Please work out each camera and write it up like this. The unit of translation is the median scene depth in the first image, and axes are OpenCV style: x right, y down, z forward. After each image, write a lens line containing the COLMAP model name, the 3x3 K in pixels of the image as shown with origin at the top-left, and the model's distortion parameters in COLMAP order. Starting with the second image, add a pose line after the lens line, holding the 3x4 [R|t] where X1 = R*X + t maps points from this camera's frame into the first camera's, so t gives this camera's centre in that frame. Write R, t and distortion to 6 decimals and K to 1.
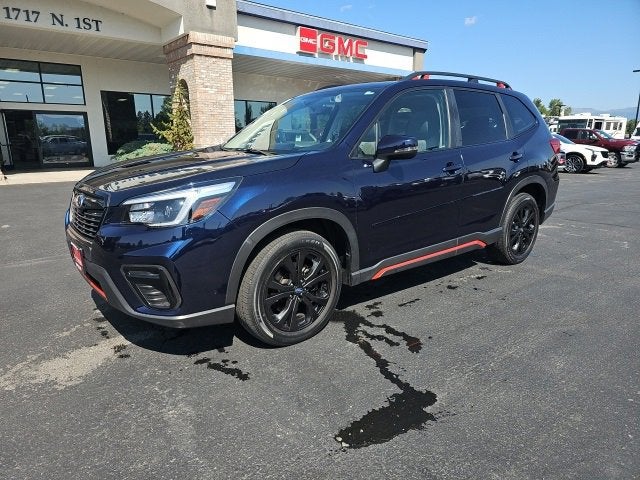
lens RADIAL K [[415.5, 0, 310.2], [0, 415.5, 245.9], [0, 0, 1]] dist [0.052201, -0.042546]
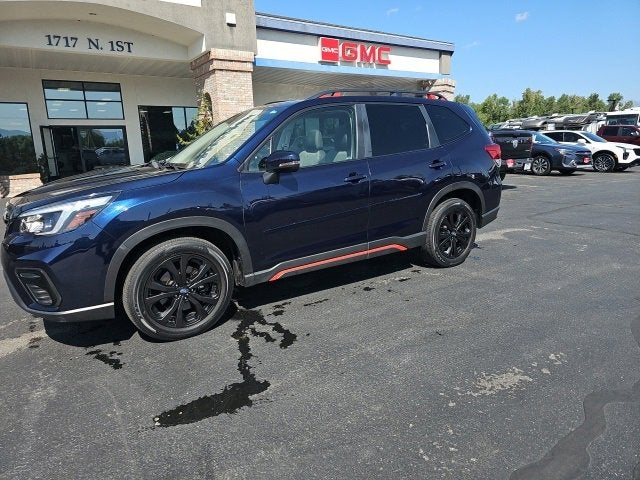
lens RADIAL K [[415.5, 0, 315.2], [0, 415.5, 230.6], [0, 0, 1]] dist [0.052201, -0.042546]
pose [[0.995064, -0.006676, -0.099010, 0.087916], [0.002511, 0.999109, -0.042131, -0.001352], [0.099203, 0.041674, 0.994194, -0.018869]]
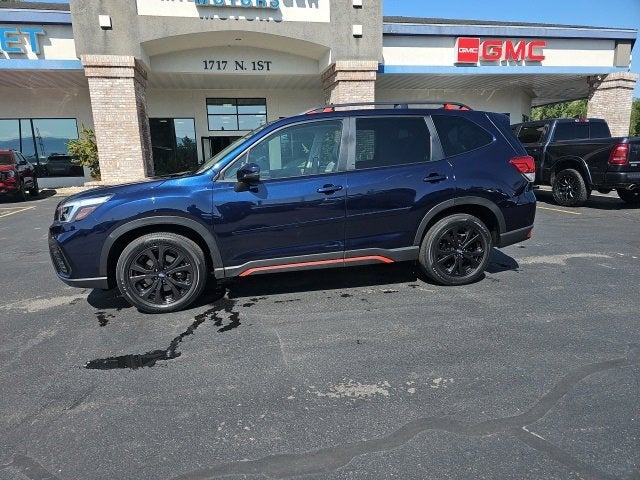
lens RADIAL K [[415.5, 0, 311.4], [0, 415.5, 242.2], [0, 0, 1]] dist [0.052201, -0.042546]
pose [[0.891412, 0.071333, -0.447544, 0.209215], [-0.086936, 0.996110, -0.014389, -0.005144], [0.444776, 0.051734, 0.894146, -0.008078]]
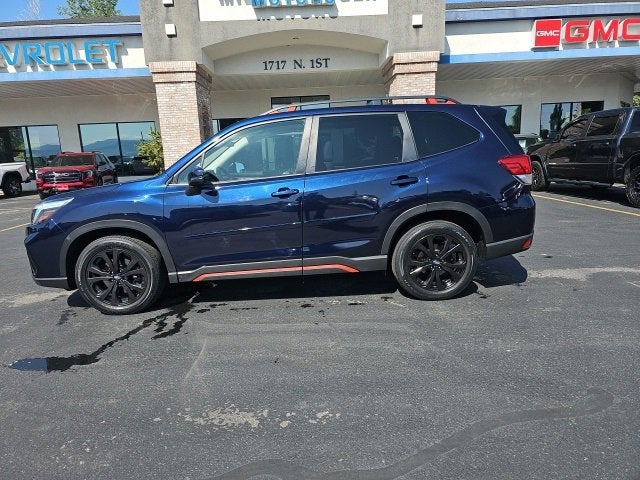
lens RADIAL K [[416.2, 0, 315.9], [0, 416.2, 237.8], [0, 0, 1]] dist [0.051013, -0.042315]
pose [[0.792747, 0.089970, -0.602874, 0.273499], [-0.110606, 0.993860, 0.002878, -0.021225], [0.599432, 0.064400, 0.797831, 0.050677]]
